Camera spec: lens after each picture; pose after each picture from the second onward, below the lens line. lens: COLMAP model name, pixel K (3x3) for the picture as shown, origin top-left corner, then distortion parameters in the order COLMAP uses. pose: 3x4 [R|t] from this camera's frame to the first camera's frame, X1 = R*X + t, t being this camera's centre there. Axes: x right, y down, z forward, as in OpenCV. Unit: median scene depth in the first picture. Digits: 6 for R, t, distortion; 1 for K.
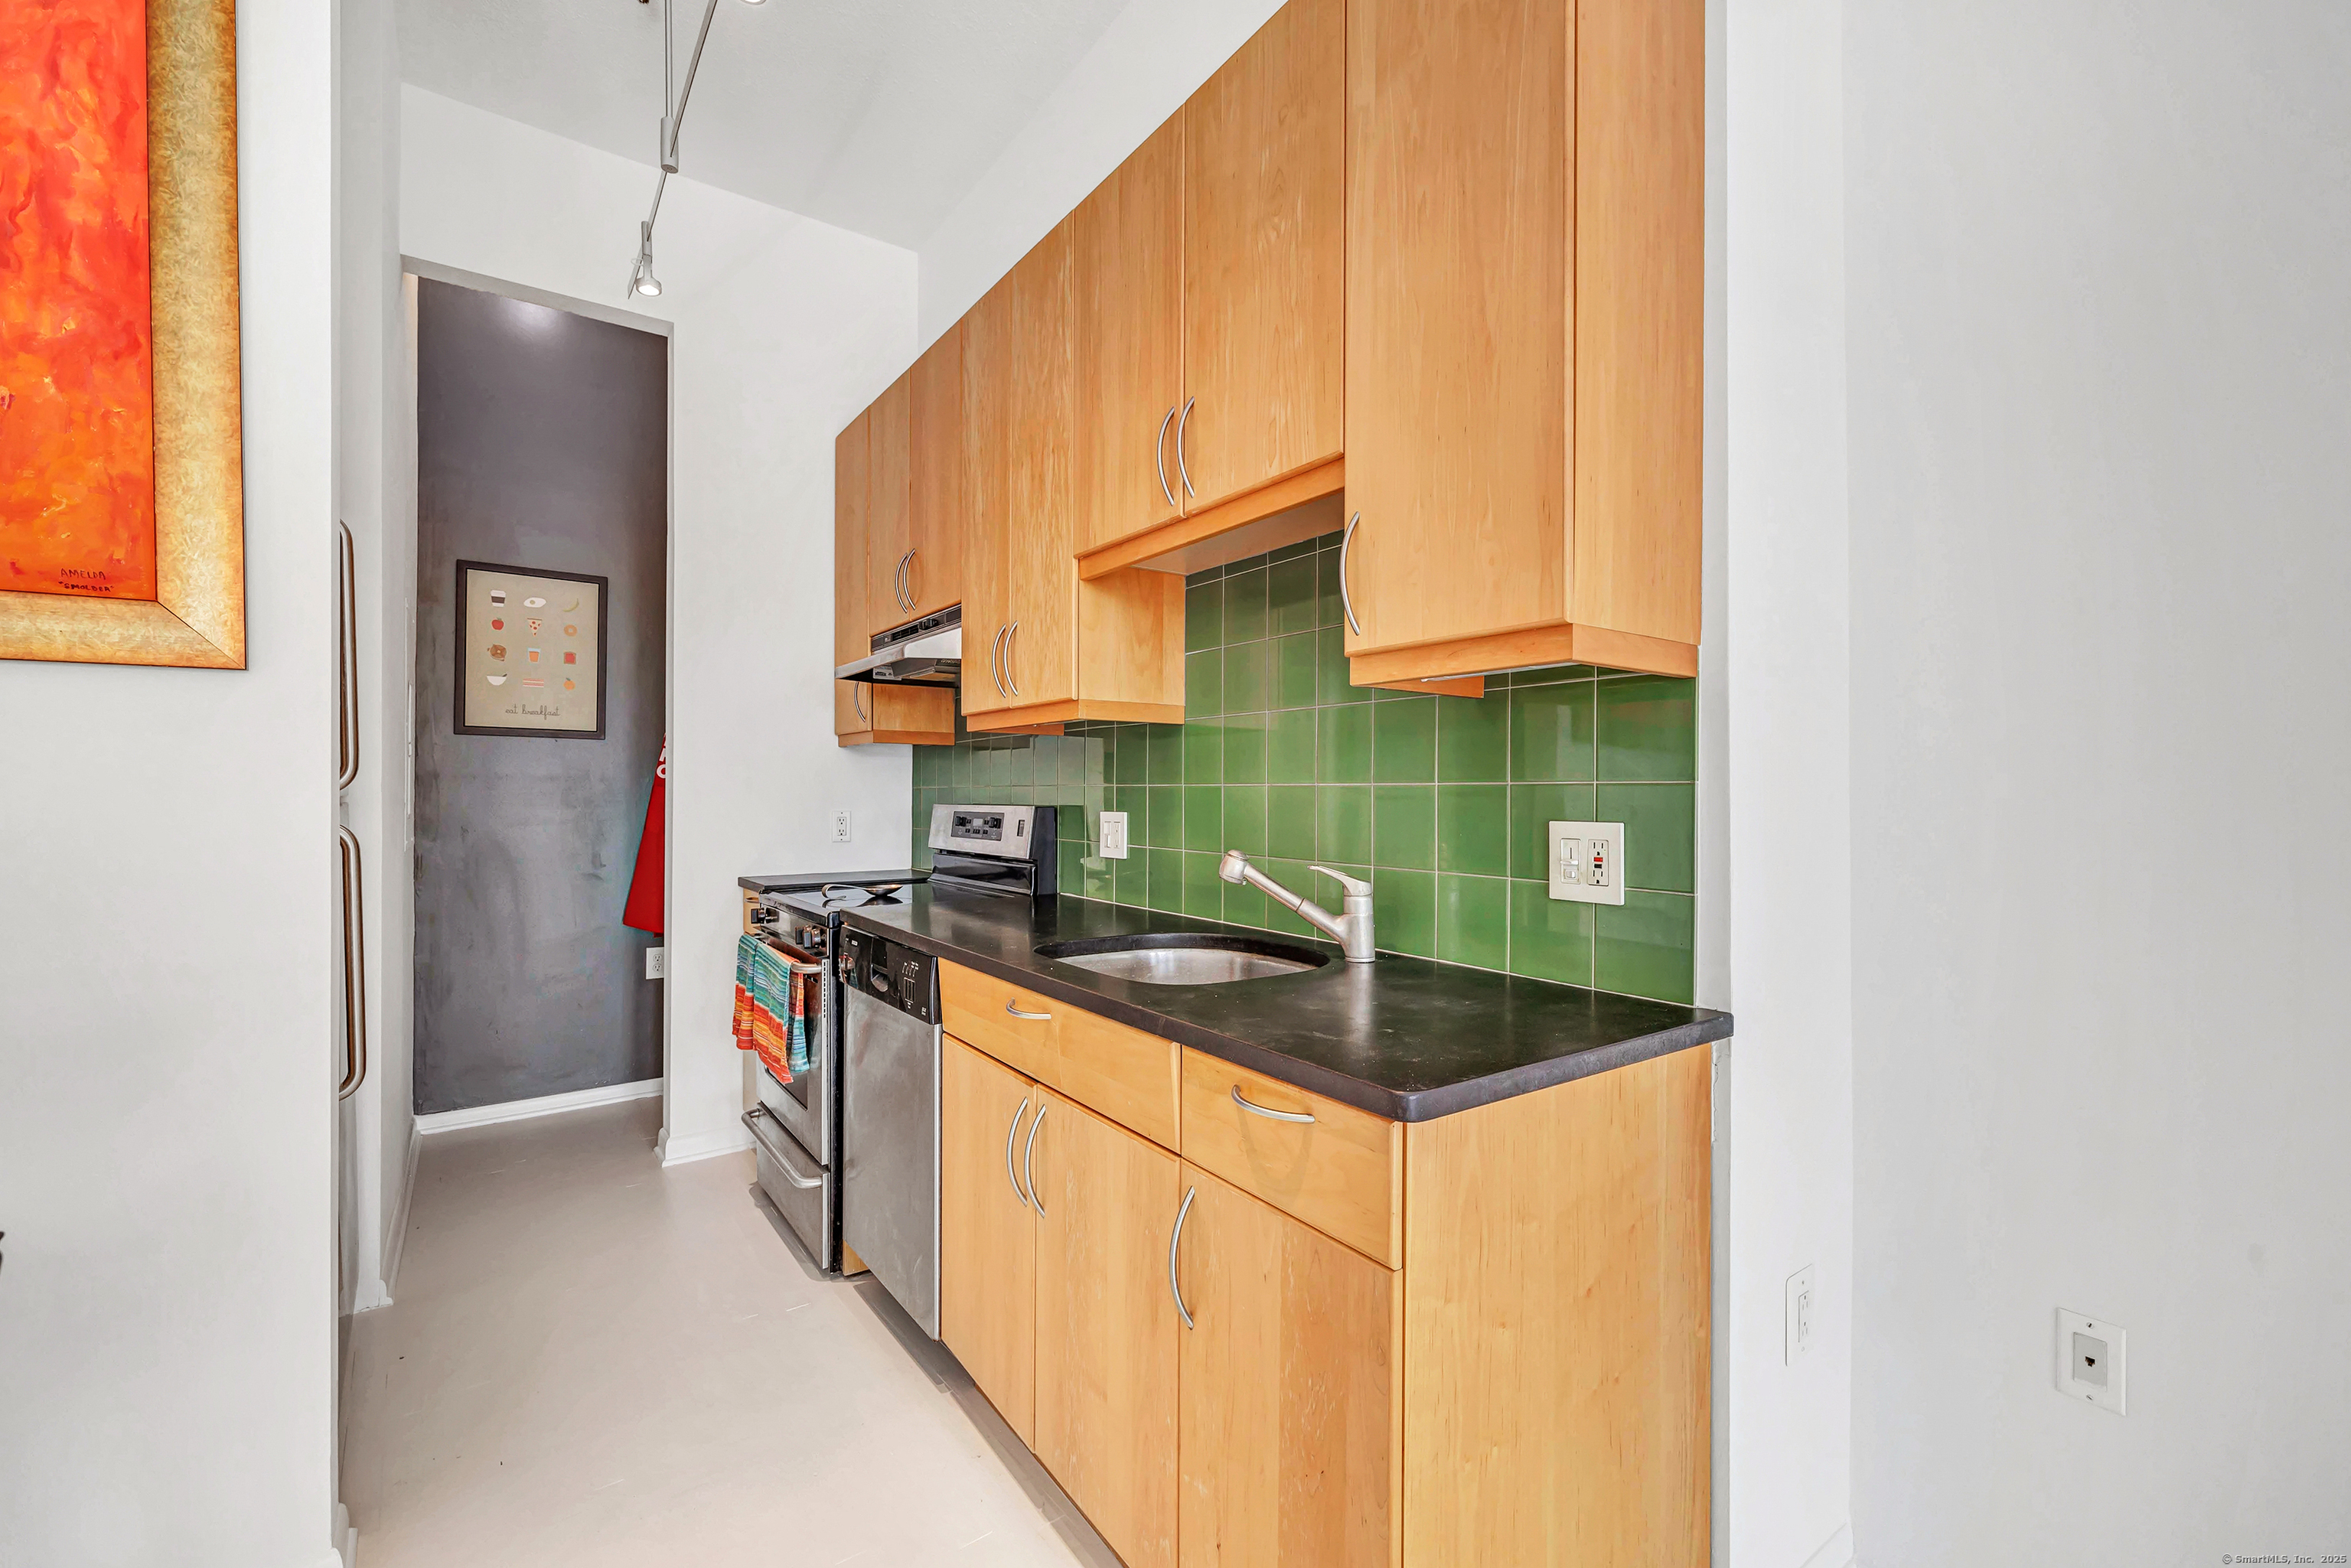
lens RADIAL K [[1008.2, 0, 1201.9], [0, 1008.2, 793.9], [0, 0, 1]] dist [-0.000681, 0.000134]
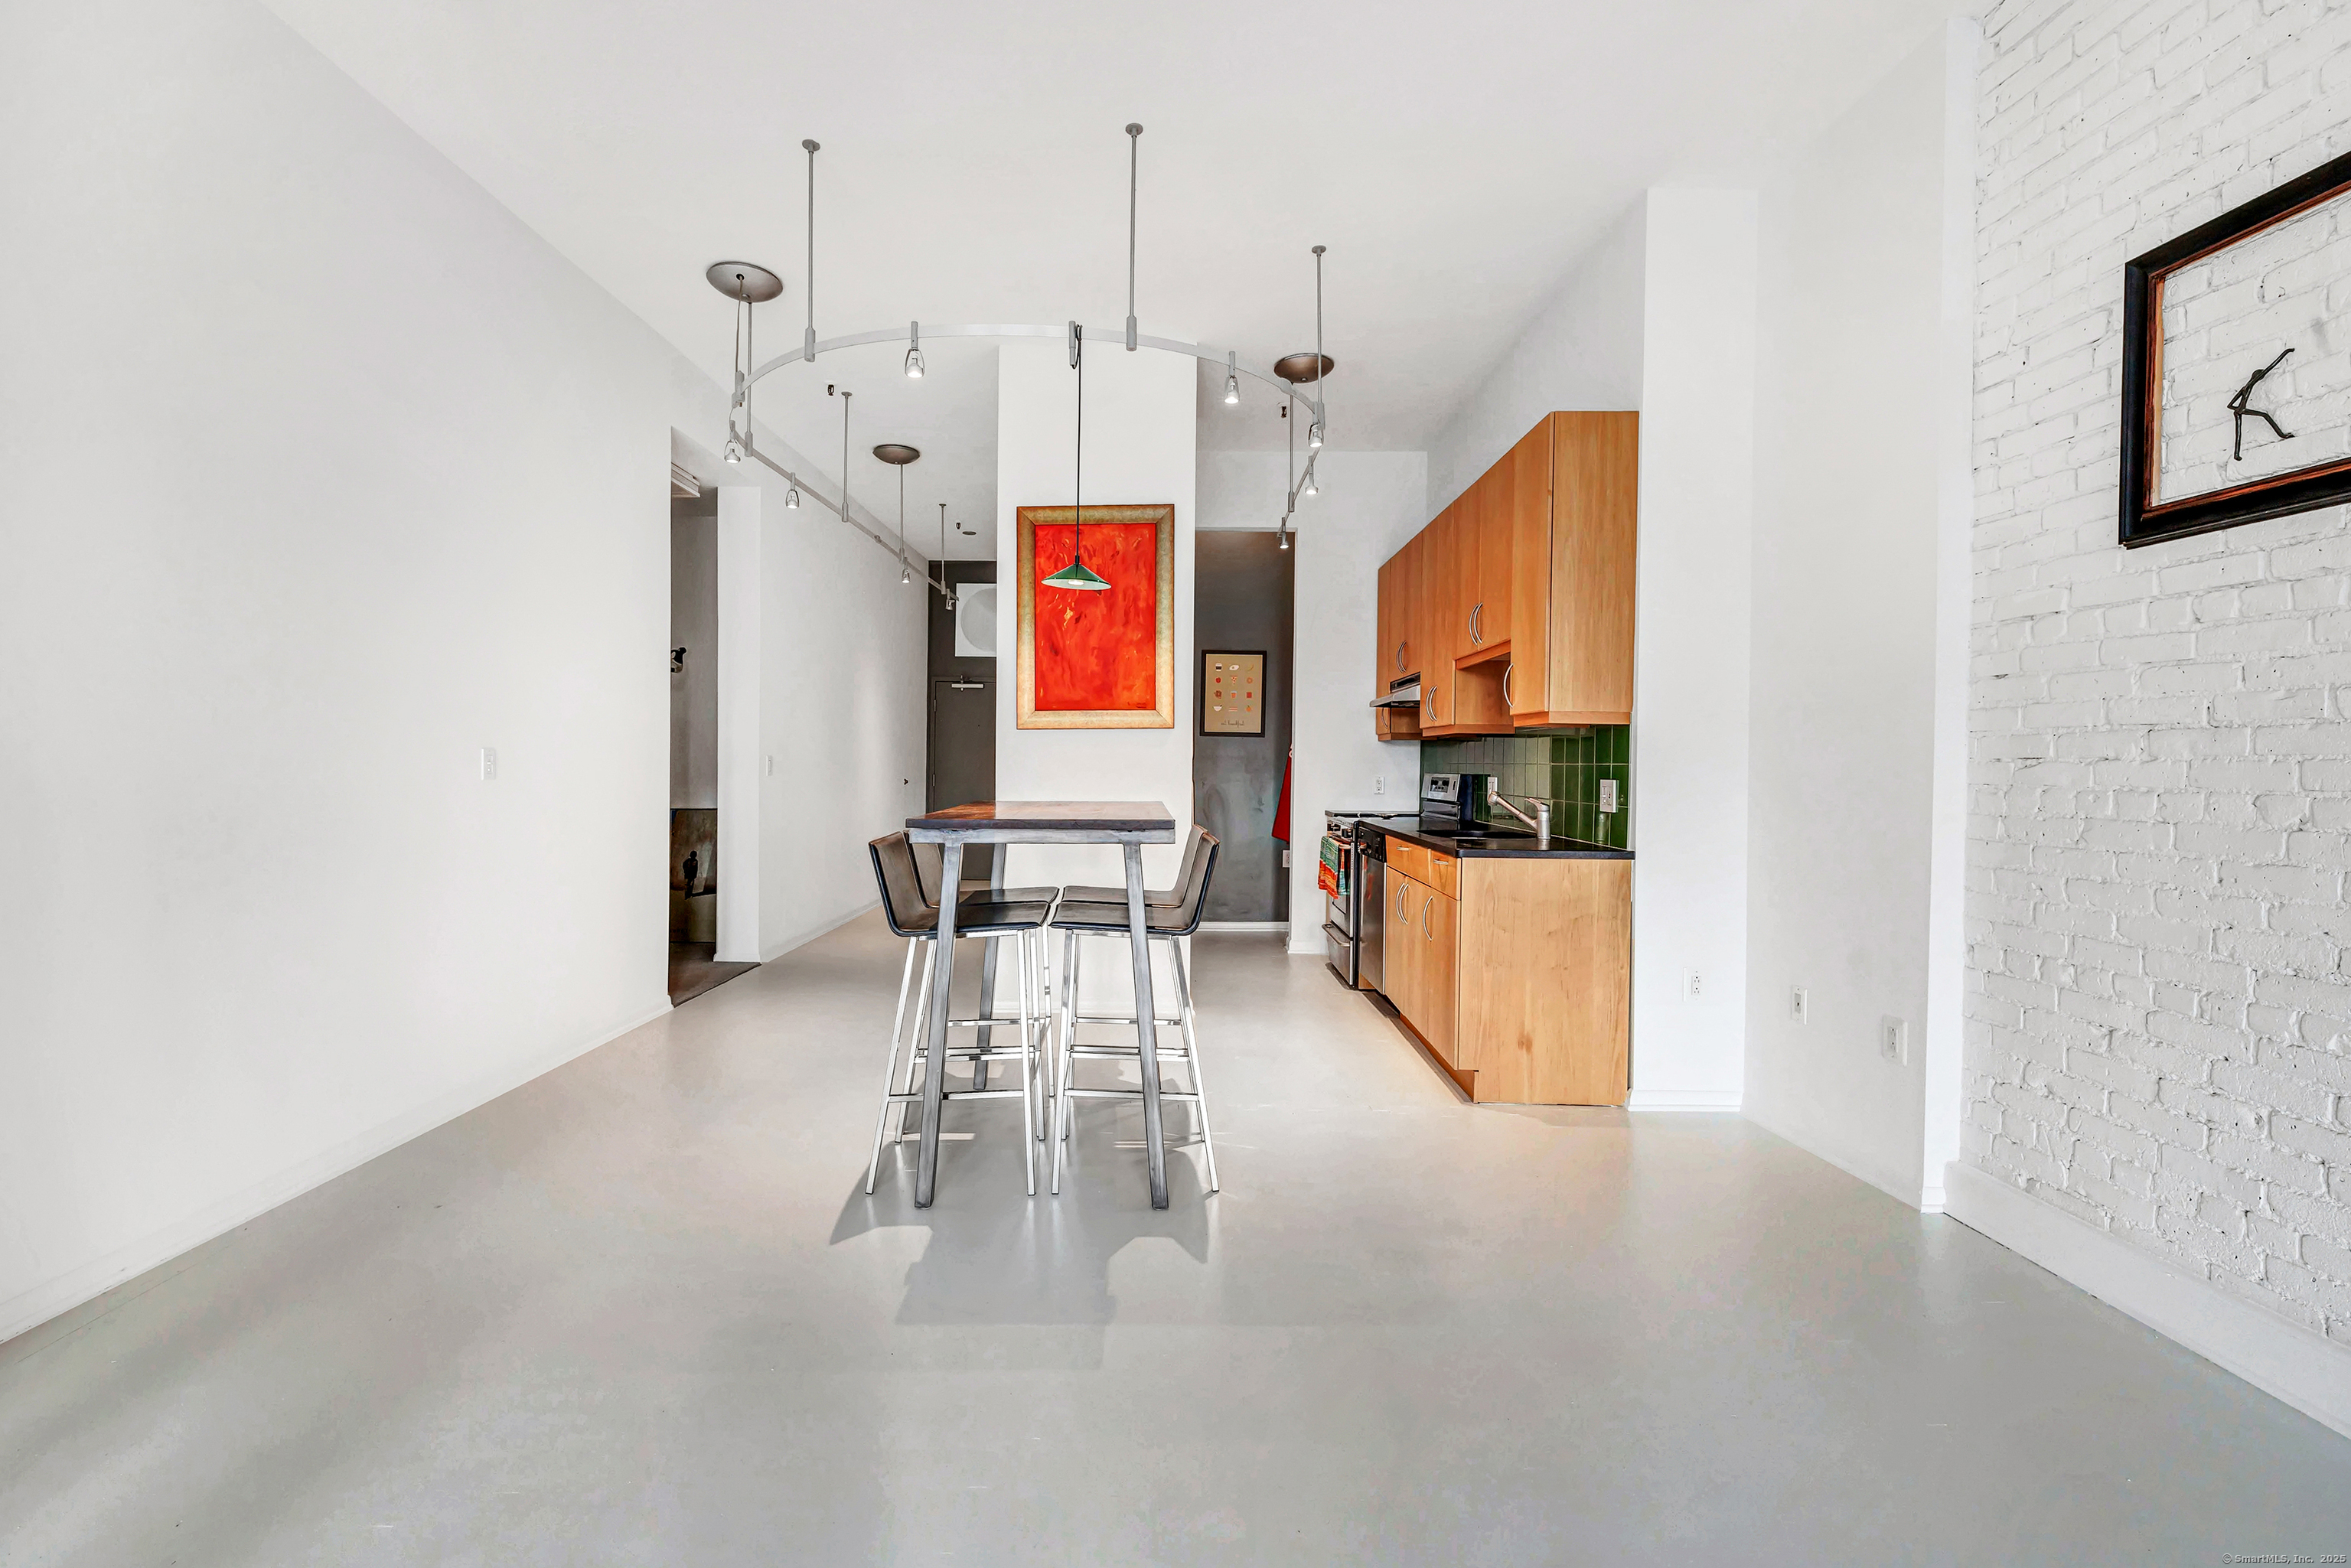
lens RADIAL K [[1027.5, 0, 1112.4], [0, 1027.5, 775.3], [0, 0, 1]] dist [0.001524, 0.000343]
pose [[0.778490, 0.013248, -0.627517, 0.607356], [-0.009532, 0.999911, 0.009285, 0.002714], [0.627584, -0.001247, 0.778548, -1.043637]]
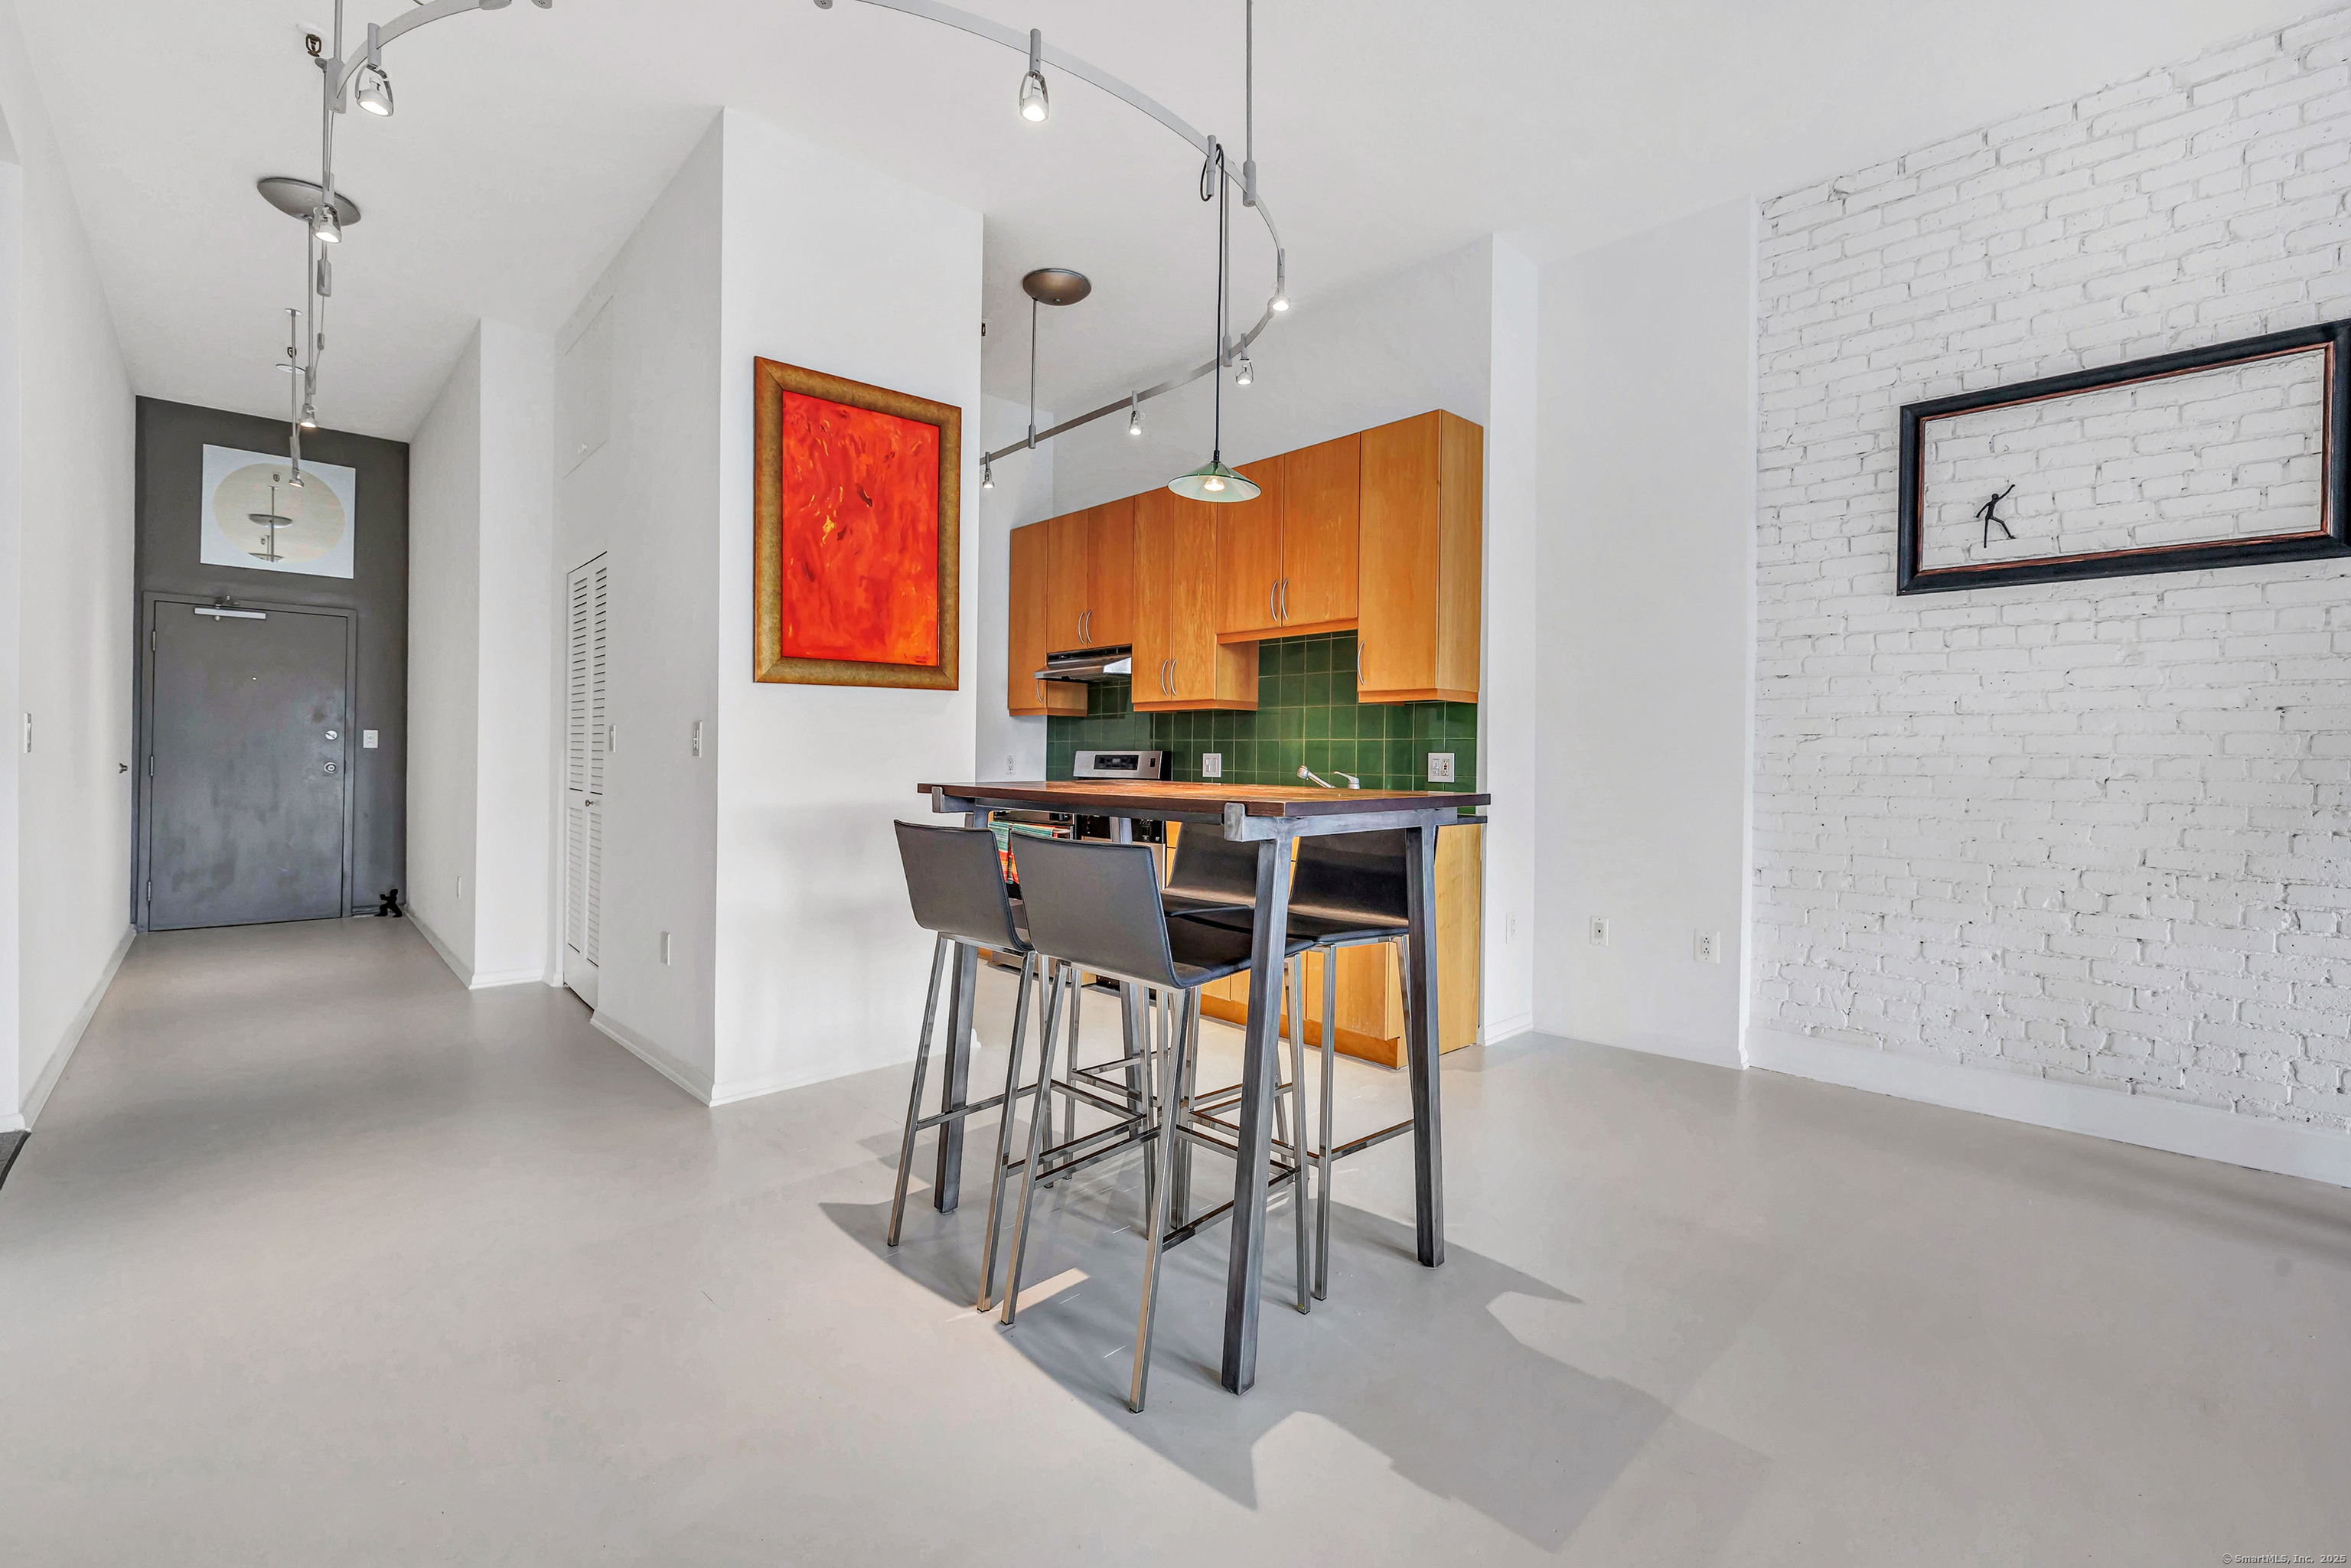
lens RADIAL K [[1033.1, 0, 1185.6], [0, 1033.1, 765.0], [0, 0, 1]] dist [-0.000157, 0.000034]
pose [[0.993230, 0.009023, 0.115810, -0.384014], [-0.009677, 0.999940, 0.005088, 0.031301], [-0.115757, -0.006174, 0.993258, -1.034902]]
